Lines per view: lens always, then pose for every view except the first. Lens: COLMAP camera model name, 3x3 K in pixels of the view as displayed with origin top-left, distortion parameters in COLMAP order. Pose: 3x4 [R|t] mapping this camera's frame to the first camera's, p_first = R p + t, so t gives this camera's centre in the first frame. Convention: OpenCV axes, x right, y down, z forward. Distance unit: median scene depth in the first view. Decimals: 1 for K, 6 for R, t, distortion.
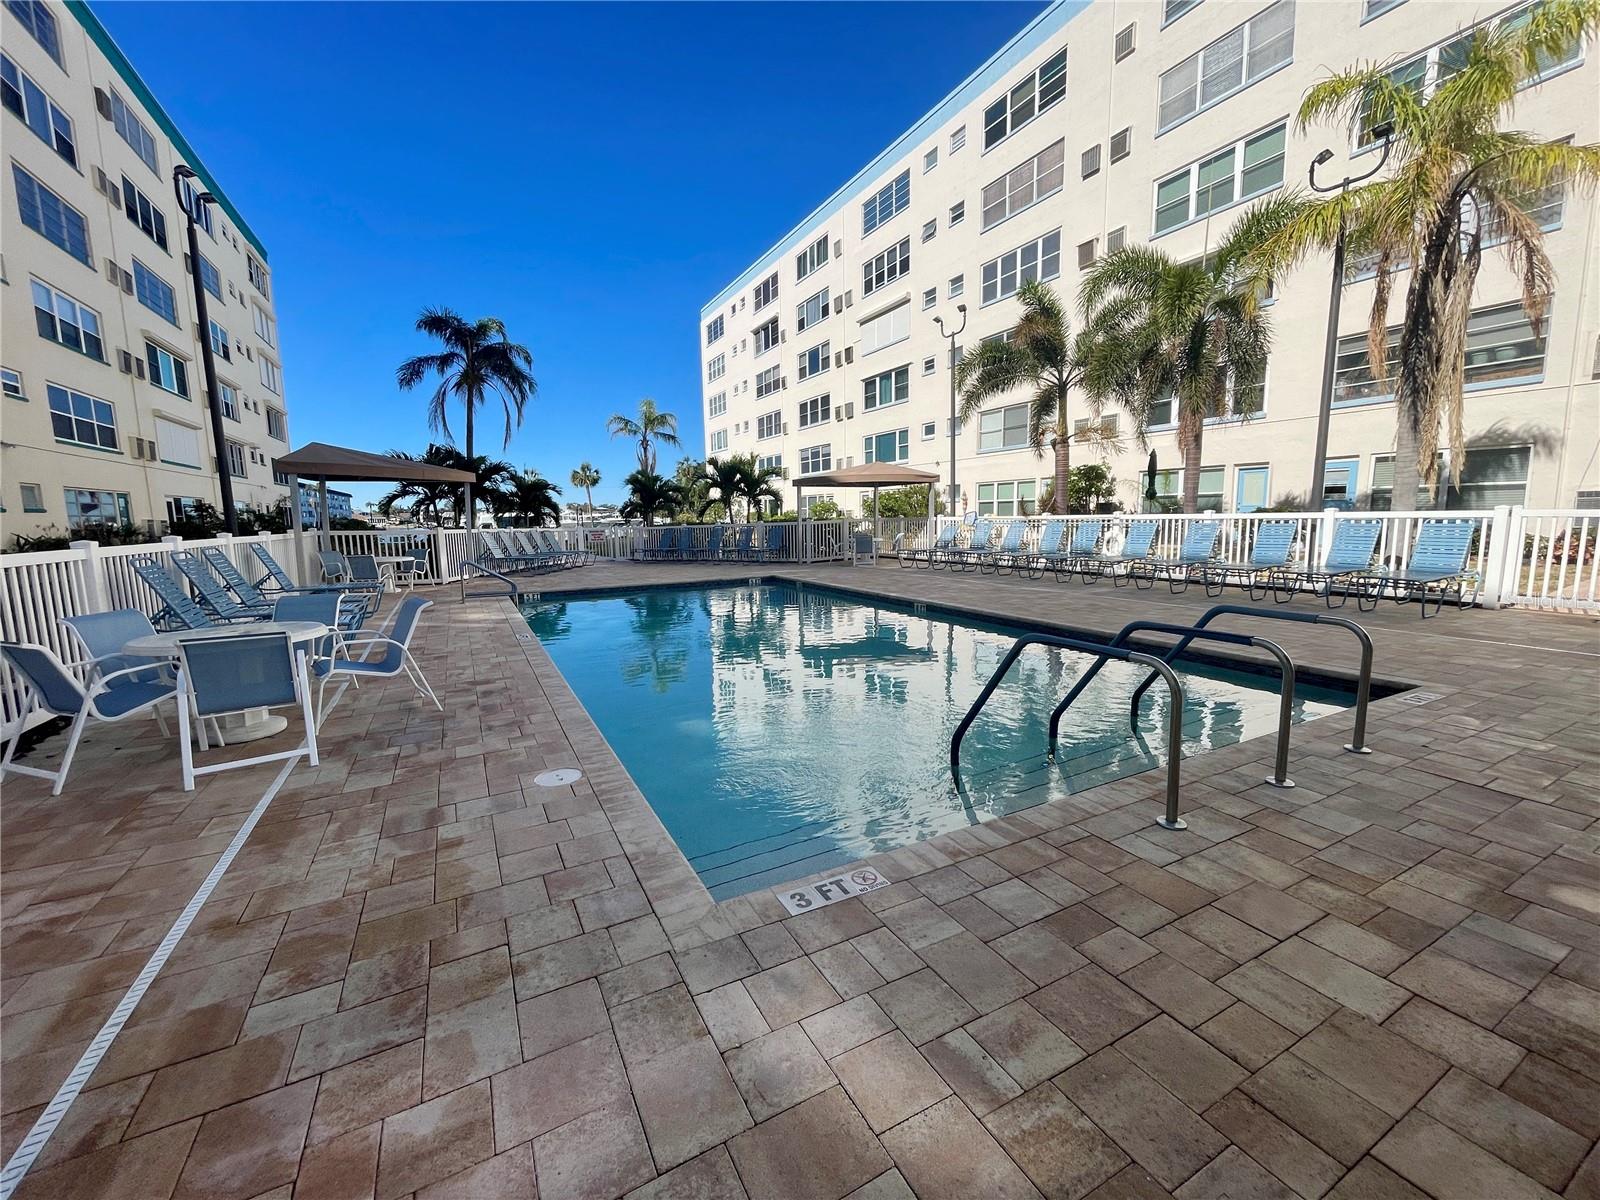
lens RADIAL K [[646.7, 0, 803.0], [0, 646.7, 596.9], [0, 0, 1]] dist [-0.002028, 0.000782]
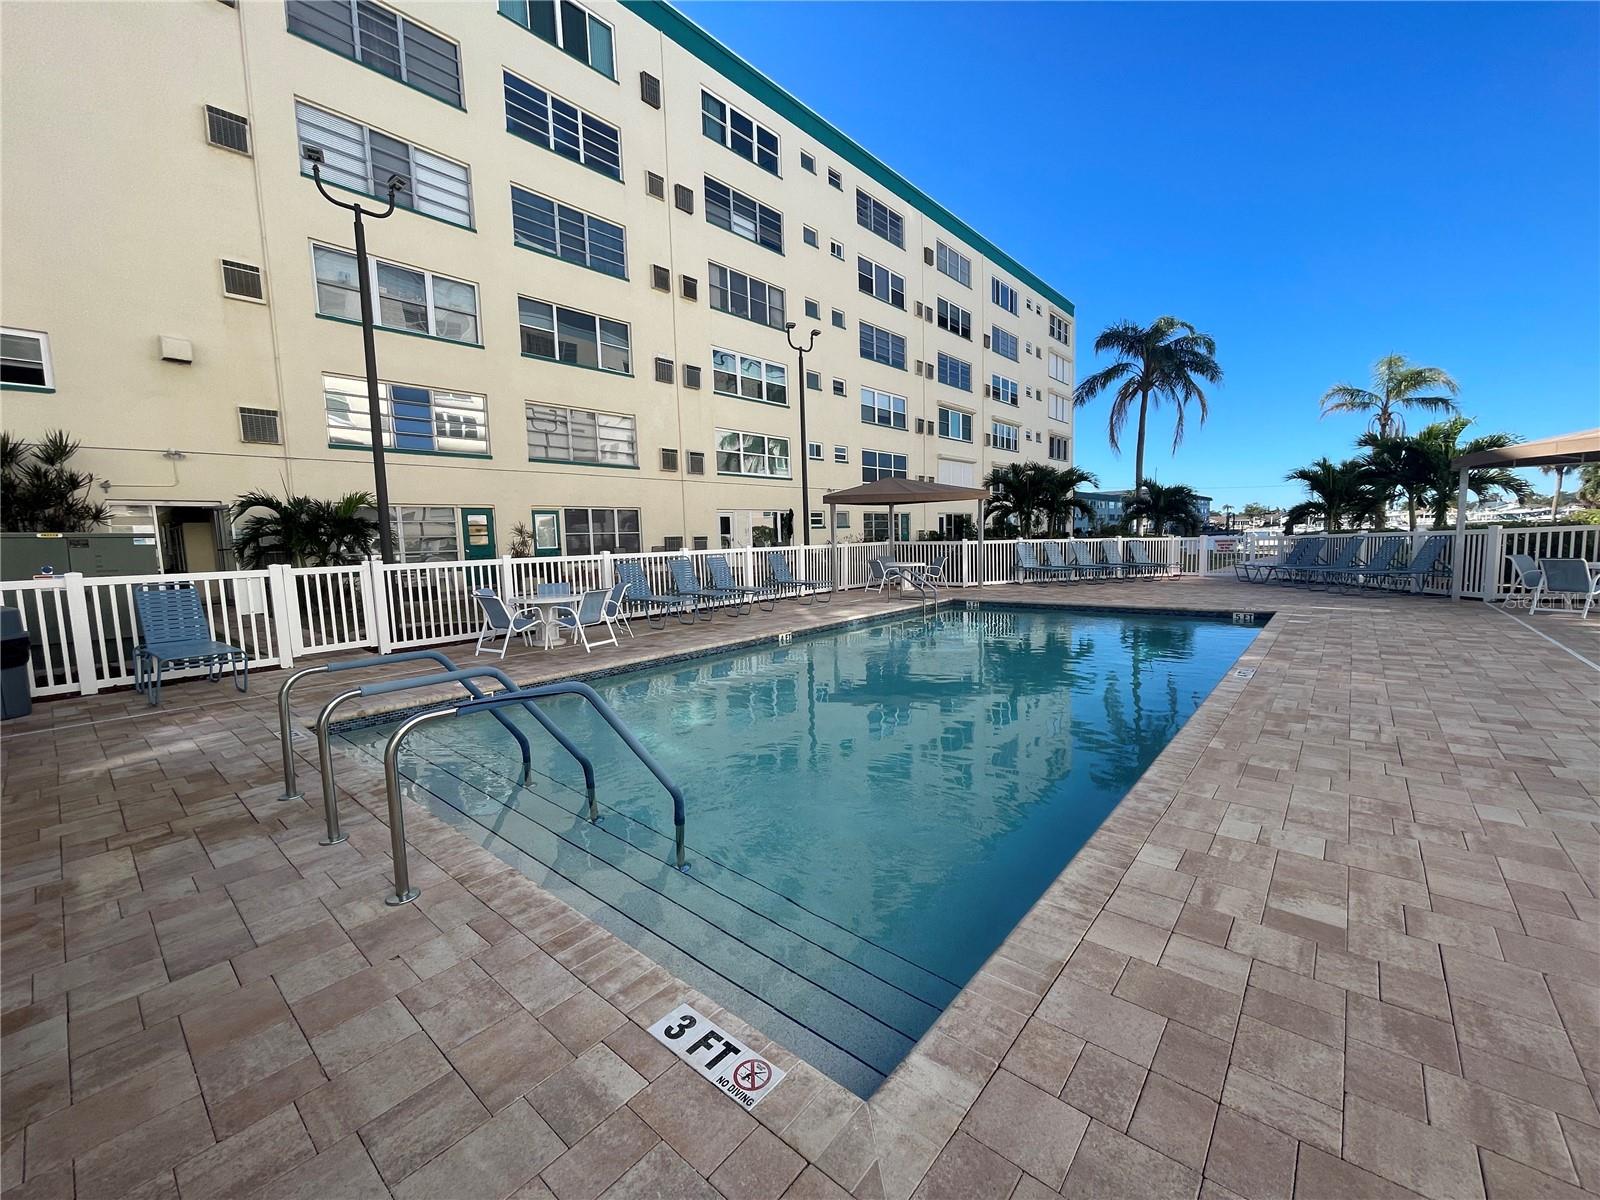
lens RADIAL K [[646.7, 0, 801.4], [0, 646.7, 603.3], [0, 0, 1]] dist [-0.002028, 0.000782]
pose [[0.365345, 0.100180, -0.925466, 0.268897], [-0.091577, 0.993238, 0.071364, -0.029753], [0.926357, 0.058679, 0.372049, 0.182752]]
